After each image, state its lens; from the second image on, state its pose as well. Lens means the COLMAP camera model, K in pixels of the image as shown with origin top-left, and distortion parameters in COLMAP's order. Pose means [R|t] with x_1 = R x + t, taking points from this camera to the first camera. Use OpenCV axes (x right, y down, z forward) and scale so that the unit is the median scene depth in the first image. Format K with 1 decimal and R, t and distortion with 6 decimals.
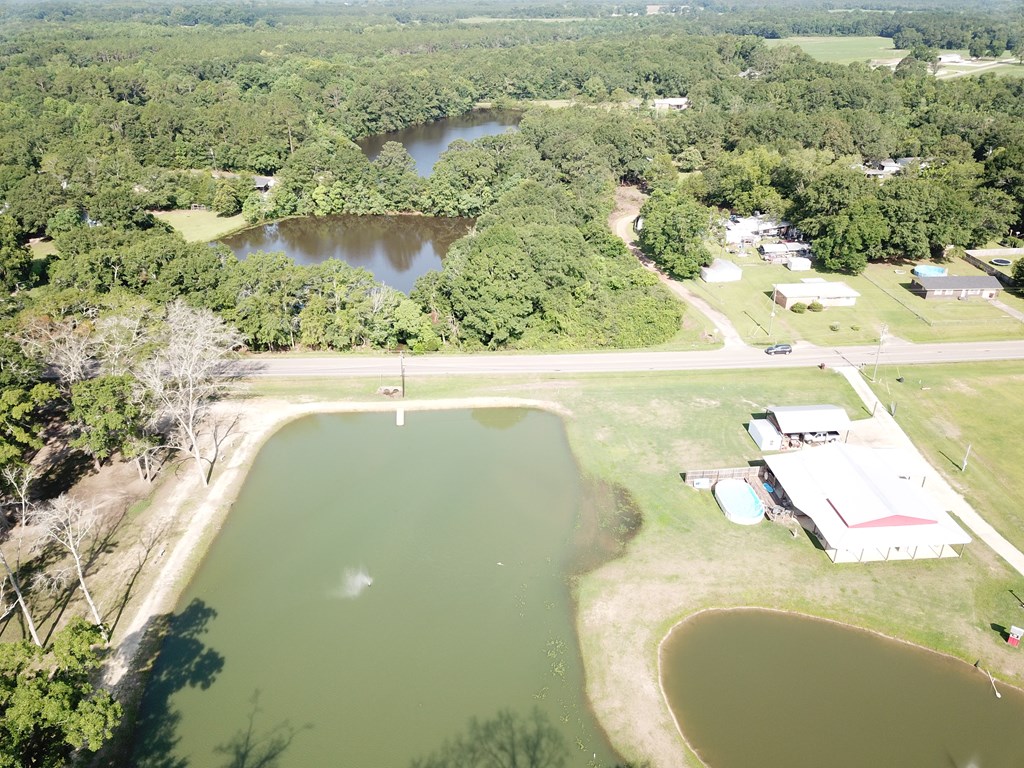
lens RADIAL K [[784.4, 0, 504.6], [0, 784.4, 382.2], [0, 0, 1]] dist [0.031136, -0.027825]
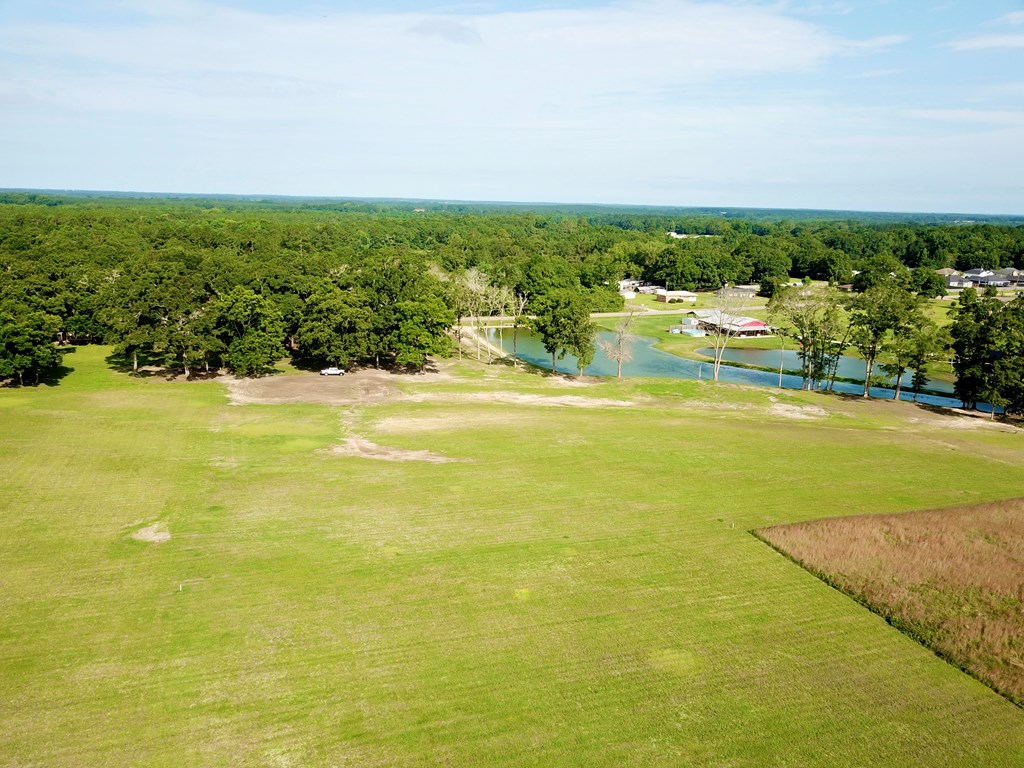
lens RADIAL K [[784.4, 0, 504.6], [0, 784.4, 382.2], [0, 0, 1]] dist [0.031136, -0.027825]
pose [[0.951459, -0.040187, 0.305140, -0.537564], [0.111058, 0.969472, -0.218610, 0.408947], [-0.287039, 0.241887, 0.926876, -0.562134]]
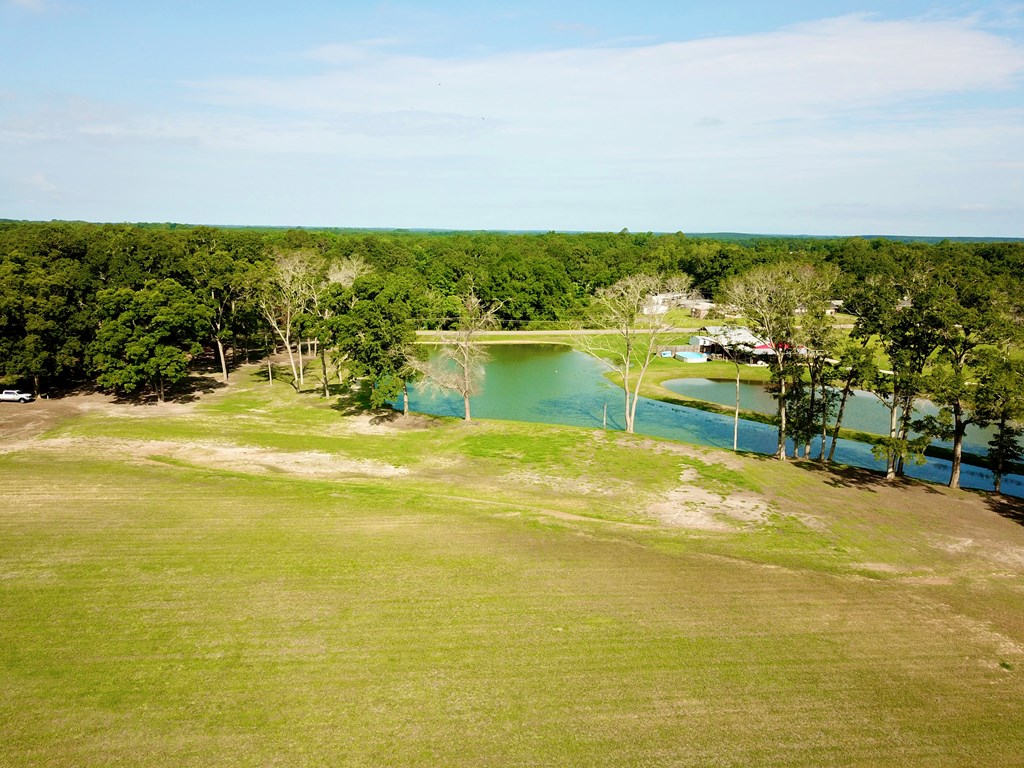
lens RADIAL K [[784.4, 0, 504.6], [0, 784.4, 382.2], [0, 0, 1]] dist [0.031136, -0.027825]
pose [[0.992699, -0.000535, 0.120616, -0.151792], [0.033408, 0.962087, -0.270691, 0.337342], [-0.115898, 0.272744, 0.955080, -0.270500]]
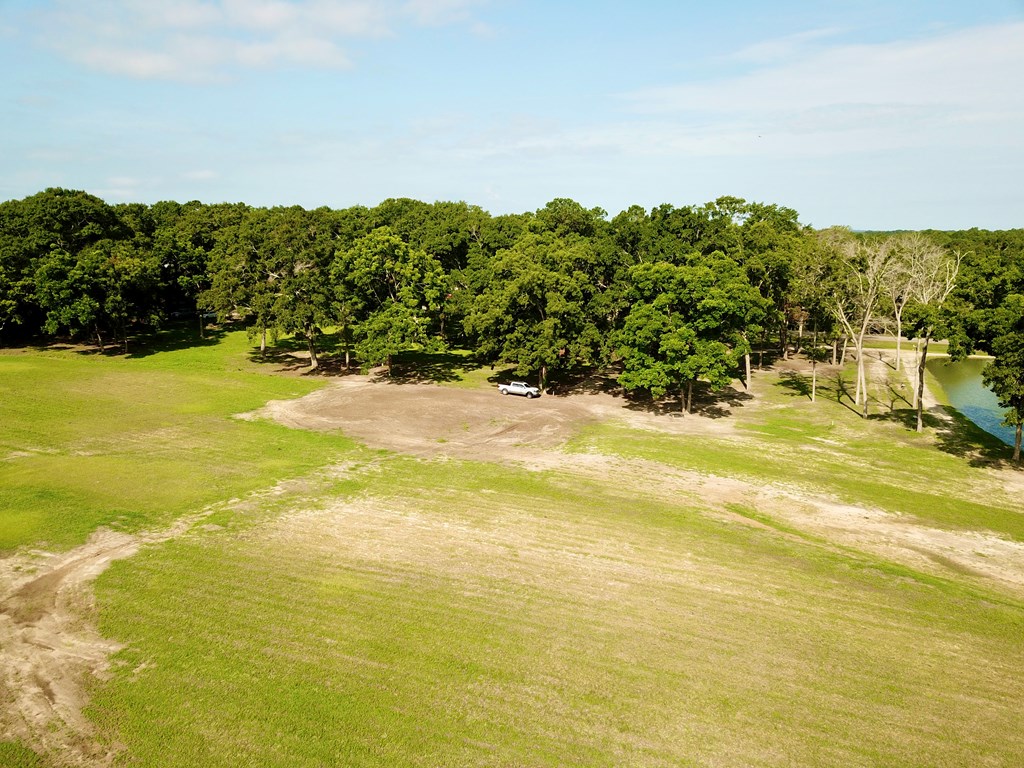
lens RADIAL K [[784.4, 0, 504.6], [0, 784.4, 382.2], [0, 0, 1]] dist [0.031136, -0.027825]
pose [[0.927542, 0.086369, -0.363601, -0.274225], [-0.181779, 0.954346, -0.237024, 0.290710], [0.326529, 0.285945, 0.900896, -0.113989]]
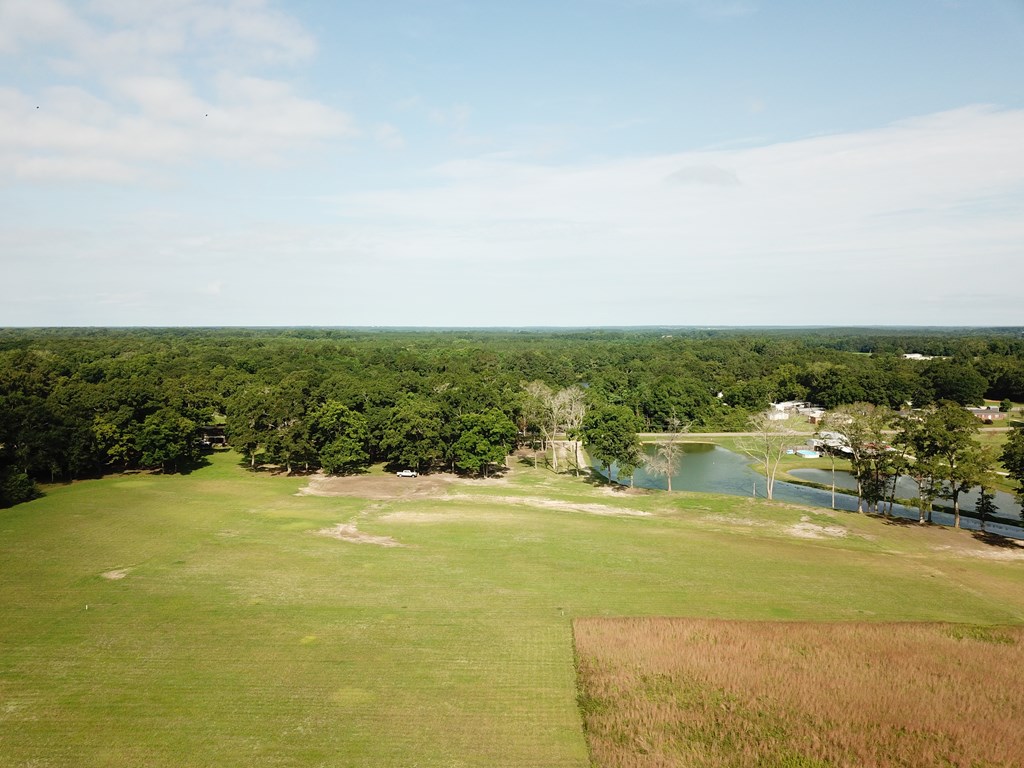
lens RADIAL K [[782.8, 0, 504.8], [0, 782.8, 383.9], [0, 0, 1]] dist [0.027975, -0.020243]
pose [[0.999757, 0.006793, -0.020962, -0.295594], [-0.014296, 0.923872, -0.382435, 0.461721], [0.016769, 0.382641, 0.923745, -0.669530]]
